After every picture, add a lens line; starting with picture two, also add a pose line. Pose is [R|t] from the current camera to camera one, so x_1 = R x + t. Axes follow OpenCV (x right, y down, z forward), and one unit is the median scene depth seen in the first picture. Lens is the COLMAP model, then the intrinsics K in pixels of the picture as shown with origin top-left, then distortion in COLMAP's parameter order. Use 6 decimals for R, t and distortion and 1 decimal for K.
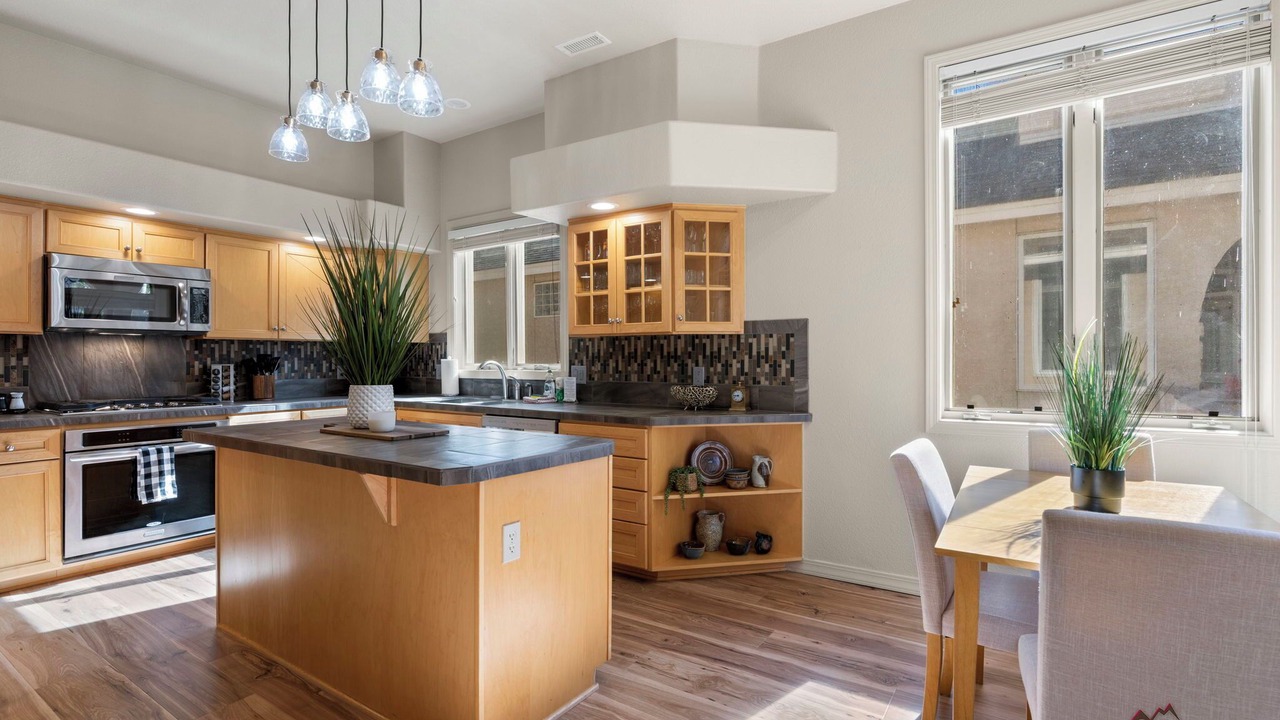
lens RADIAL K [[594.7, 0, 661.1], [0, 594.7, 357.1], [0, 0, 1]] dist [0.002020, 0.001030]
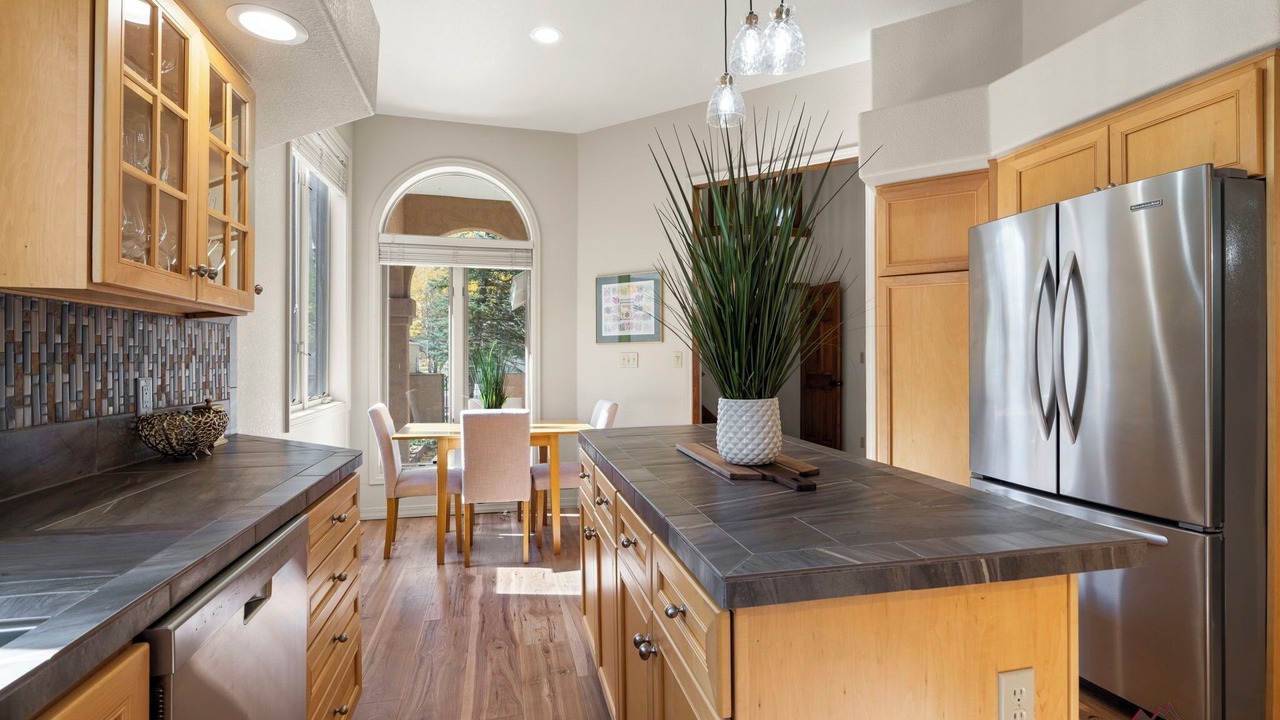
lens RADIAL K [[594.7, 0, 661.1], [0, 594.7, 357.1], [0, 0, 1]] dist [0.002020, 0.001030]
pose [[-0.741001, 0.014920, 0.671338, -0.577283], [0.007357, 0.999874, -0.014101, 0.009052], [-0.671464, -0.005510, -0.741017, 1.046992]]
